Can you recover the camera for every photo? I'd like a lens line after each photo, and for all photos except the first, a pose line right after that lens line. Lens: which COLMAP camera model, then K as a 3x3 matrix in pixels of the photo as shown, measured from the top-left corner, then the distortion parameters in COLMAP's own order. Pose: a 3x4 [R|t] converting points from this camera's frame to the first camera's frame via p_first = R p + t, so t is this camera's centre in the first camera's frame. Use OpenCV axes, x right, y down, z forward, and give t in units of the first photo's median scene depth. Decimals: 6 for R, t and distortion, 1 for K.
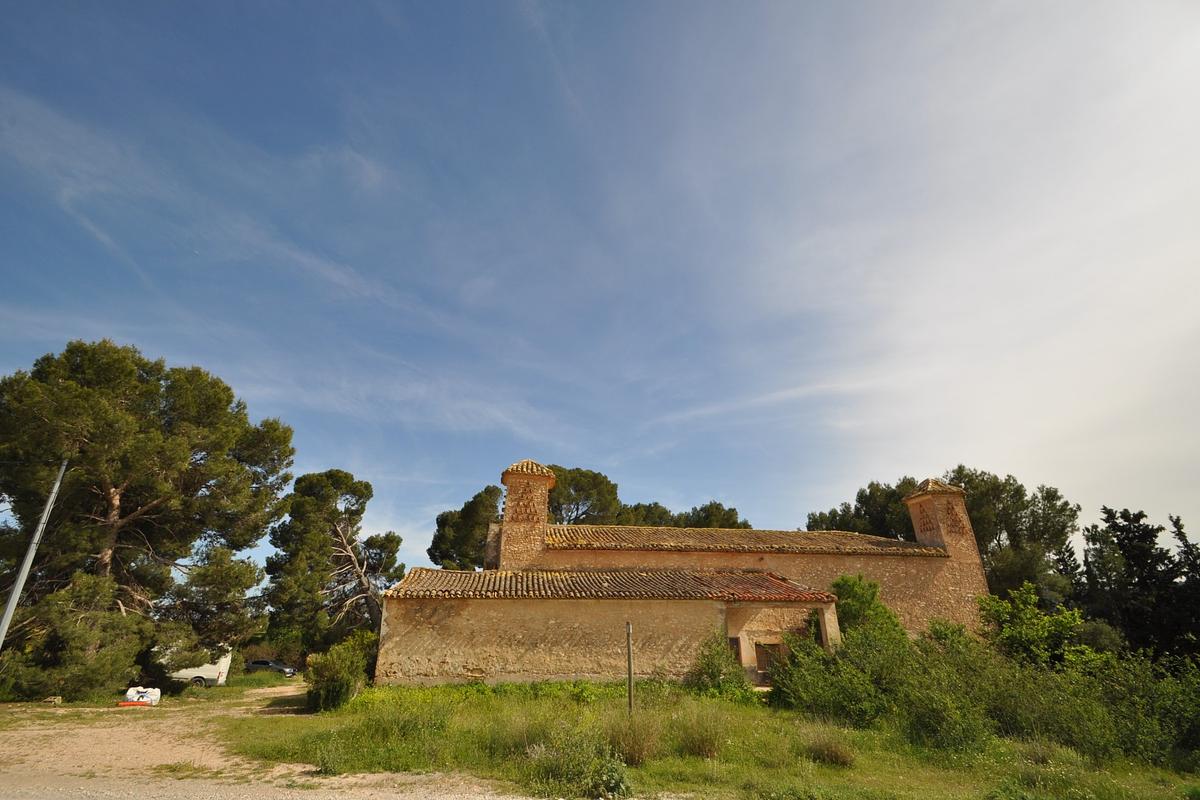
lens RADIAL K [[532.2, 0, 607.9], [0, 532.2, 414.3], [0, 0, 1]] dist [0.007506, -0.013318]
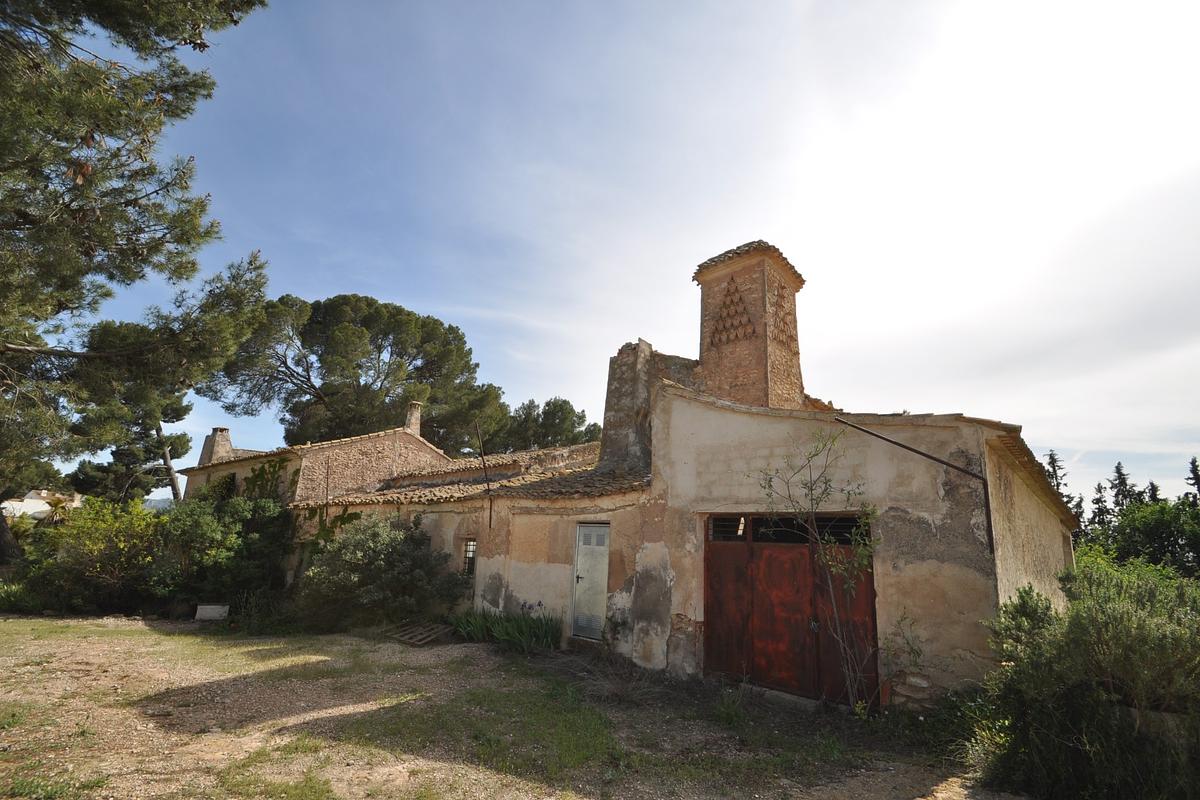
lens RADIAL K [[532.2, 0, 607.9], [0, 532.2, 414.3], [0, 0, 1]] dist [0.007506, -0.013318]
pose [[0.814808, 0.195548, 0.545755, -0.653526], [-0.282005, 0.956203, 0.078416, 0.306075], [-0.506519, -0.217800, 0.834267, 0.689570]]
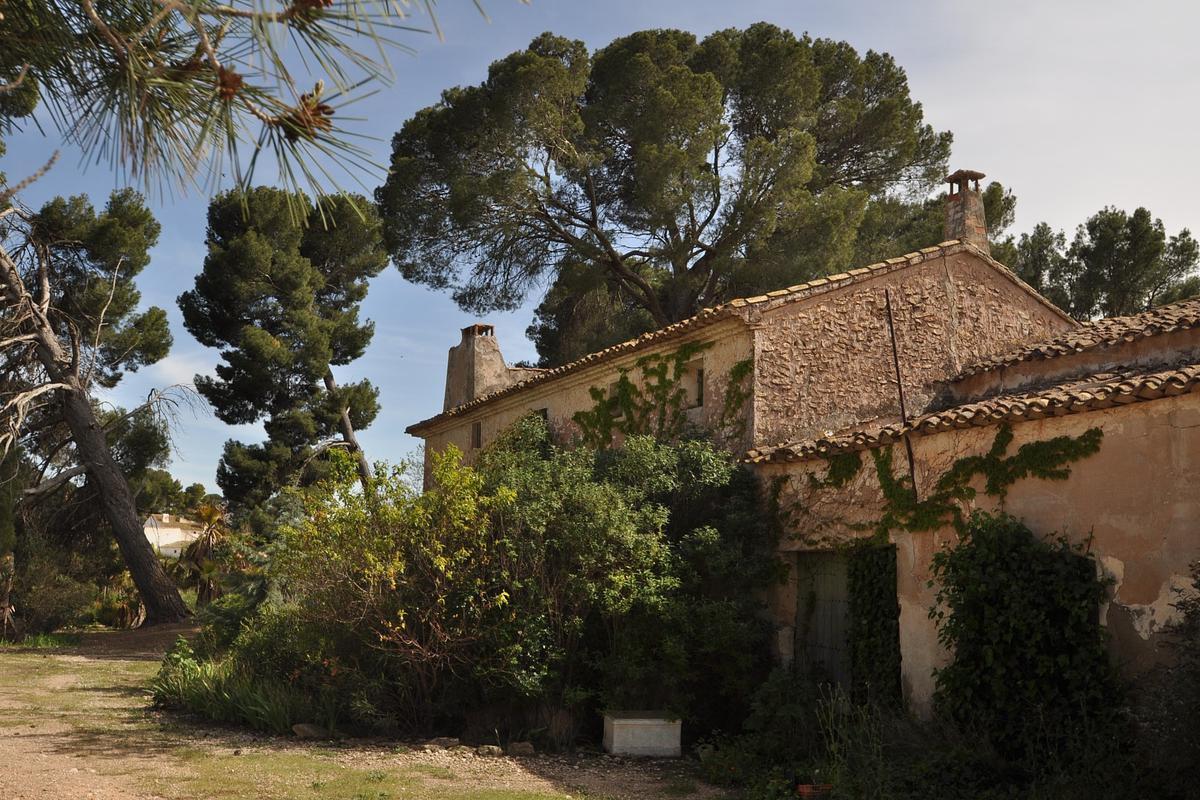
lens RADIAL K [[1086.1, 0, 600.0], [0, 1086.1, 400.0], [0, 0, 1]] dist [-0.052129, -0.000653]
pose [[0.982450, 0.072458, 0.171879, -0.784254], [-0.111998, 0.966021, 0.232936, 0.497547], [-0.149161, -0.248098, 0.957182, 1.058334]]
